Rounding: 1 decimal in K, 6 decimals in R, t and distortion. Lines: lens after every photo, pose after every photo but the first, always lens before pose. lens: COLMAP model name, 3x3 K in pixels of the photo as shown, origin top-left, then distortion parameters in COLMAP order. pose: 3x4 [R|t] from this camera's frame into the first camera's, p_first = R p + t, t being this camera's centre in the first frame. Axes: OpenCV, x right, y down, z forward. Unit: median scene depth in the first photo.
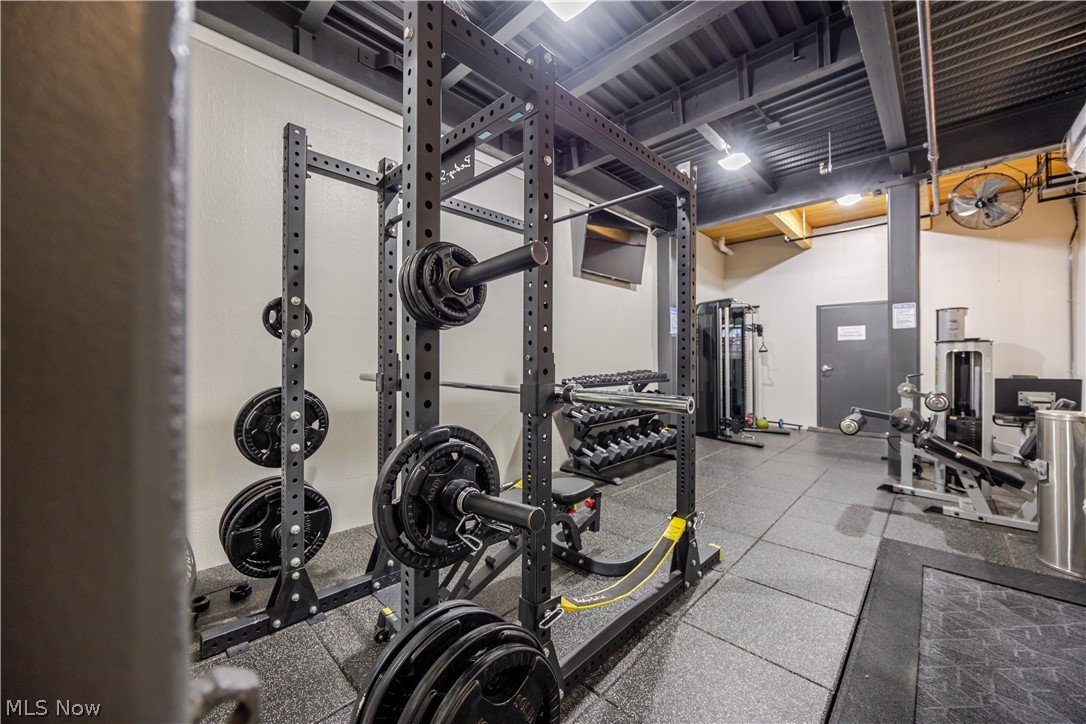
lens RADIAL K [[416.5, 0, 543.6], [0, 416.5, 360.0], [0, 0, 1]] dist [-0.005896, -0.000170]
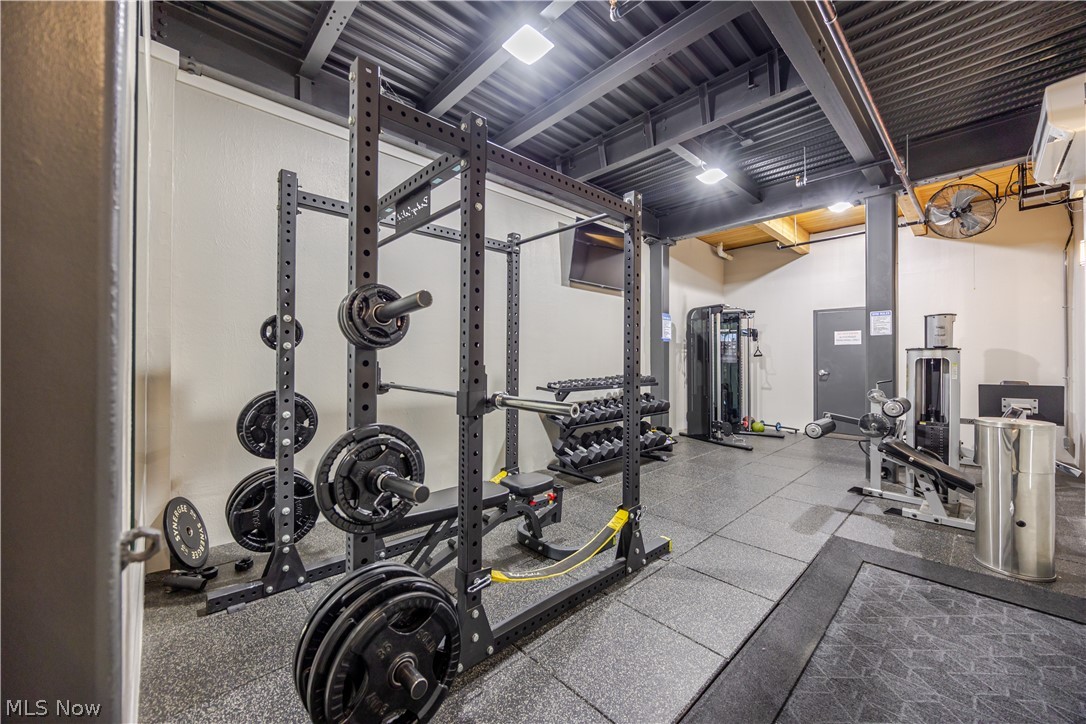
lens RADIAL K [[416.5, 0, 542.6], [0, 416.5, 359.5], [0, 0, 1]] dist [-0.005896, -0.000170]
pose [[0.998696, 0.003497, -0.050935, 0.146881], [-0.003668, 0.999988, -0.003280, -0.017756], [0.050923, 0.003462, 0.998697, -0.113227]]
